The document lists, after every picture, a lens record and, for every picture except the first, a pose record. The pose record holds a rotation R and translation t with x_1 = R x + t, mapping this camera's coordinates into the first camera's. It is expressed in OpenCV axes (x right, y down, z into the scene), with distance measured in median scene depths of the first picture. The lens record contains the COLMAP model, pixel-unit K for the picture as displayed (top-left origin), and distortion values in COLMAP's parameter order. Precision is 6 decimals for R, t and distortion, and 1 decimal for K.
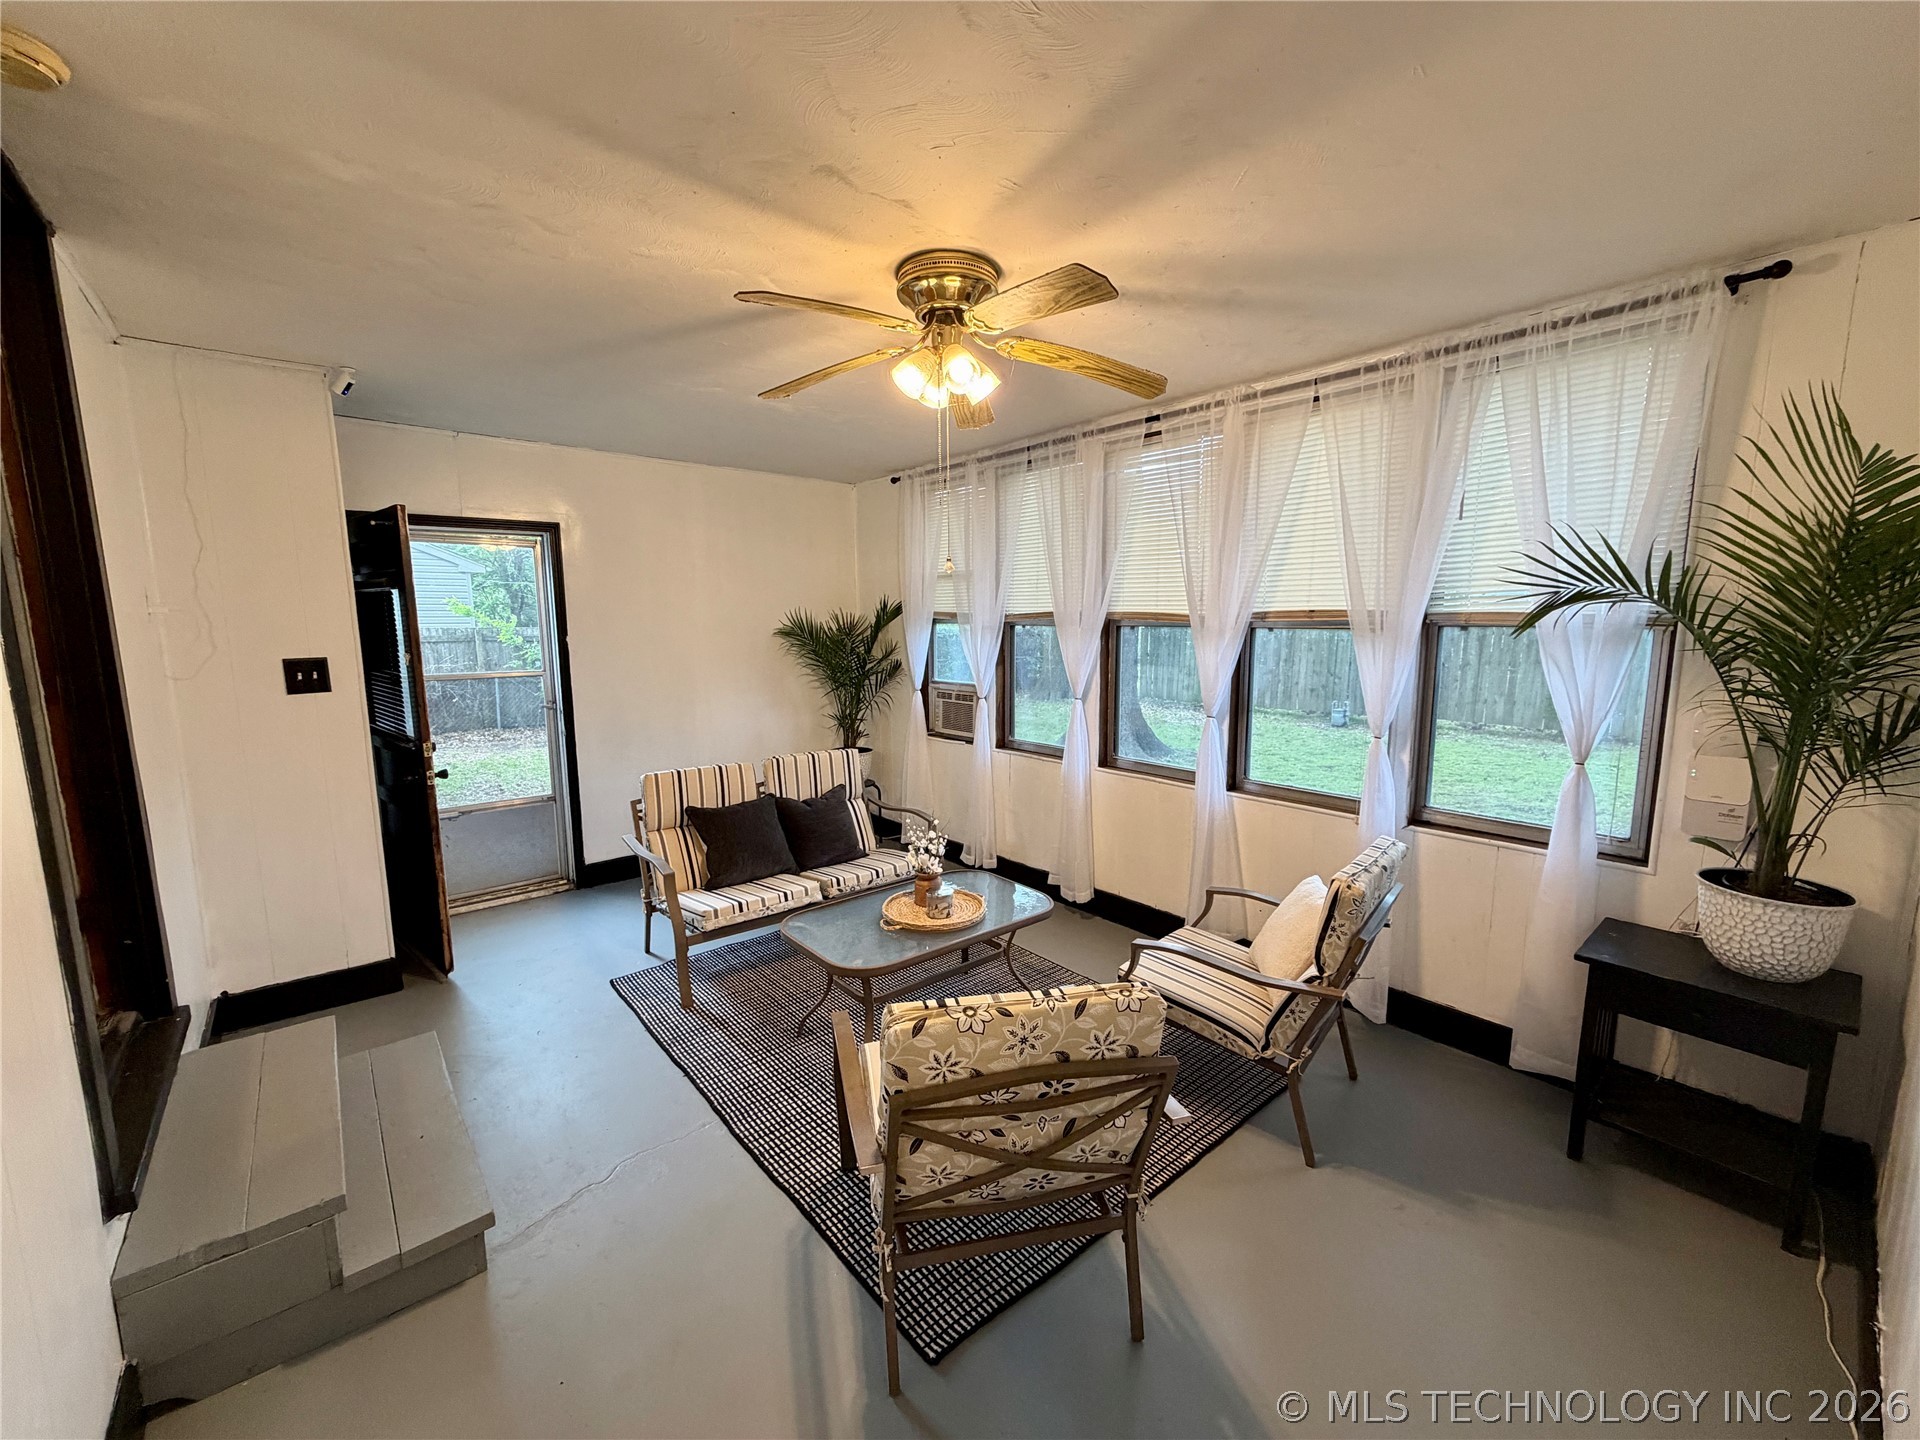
lens RADIAL K [[765.1, 0, 954.1], [0, 765.1, 721.1], [0, 0, 1]] dist [0.000264, 0.000053]
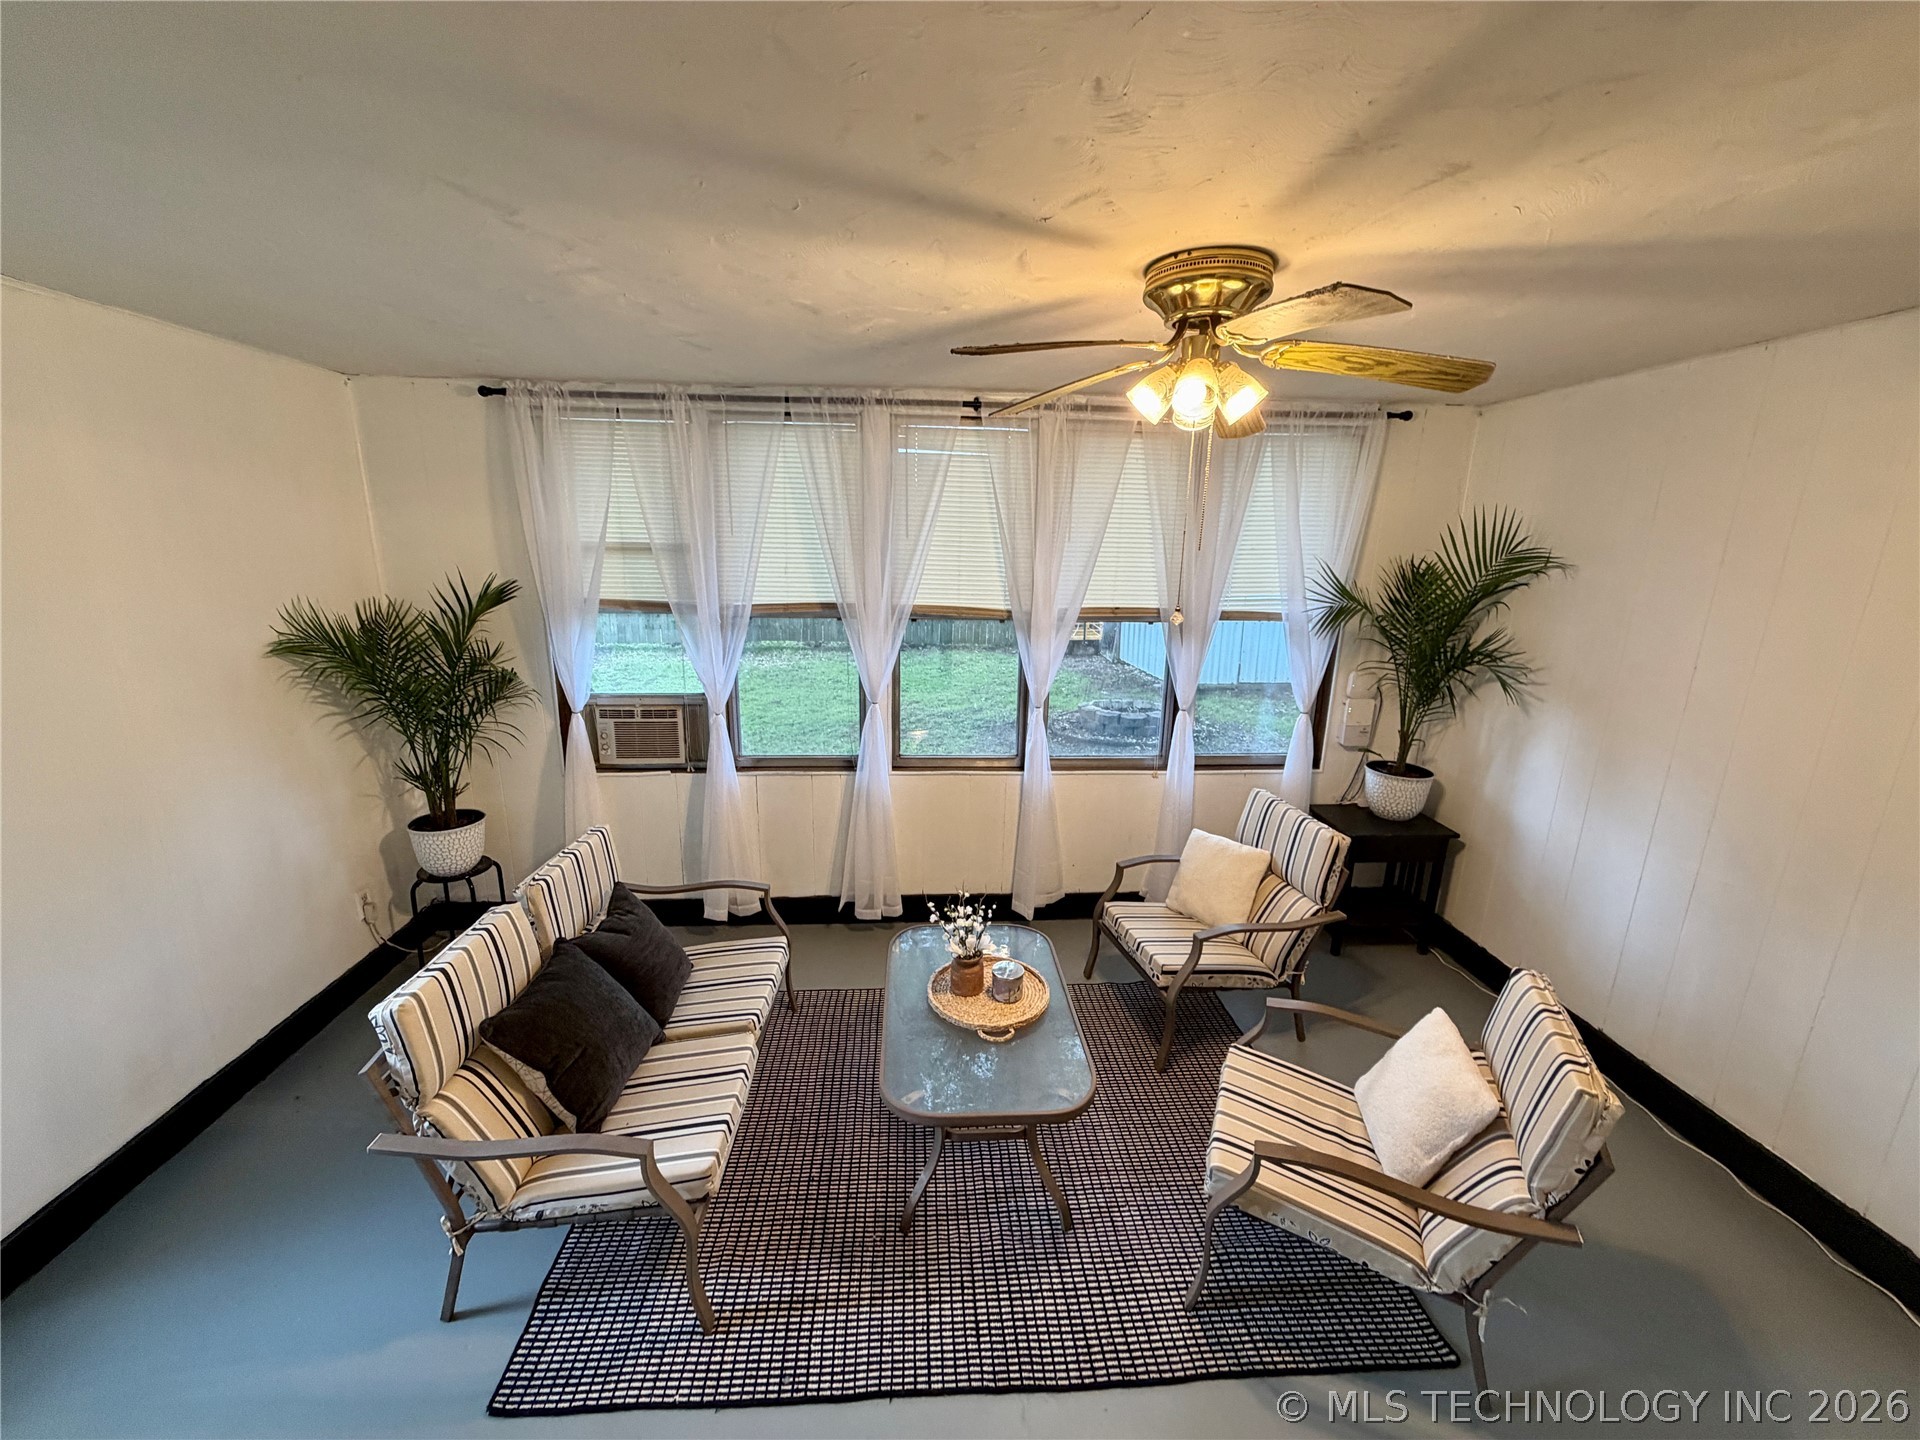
lens RADIAL K [[764.9, 0, 953.1], [0, 764.9, 722.6], [0, 0, 1]] dist [-0.000210, -0.000210]
pose [[0.606307, -0.132827, 0.784059, -0.468396], [0.090401, 0.991073, 0.097991, -0.081363], [-0.790076, 0.011467, 0.612902, 0.367706]]
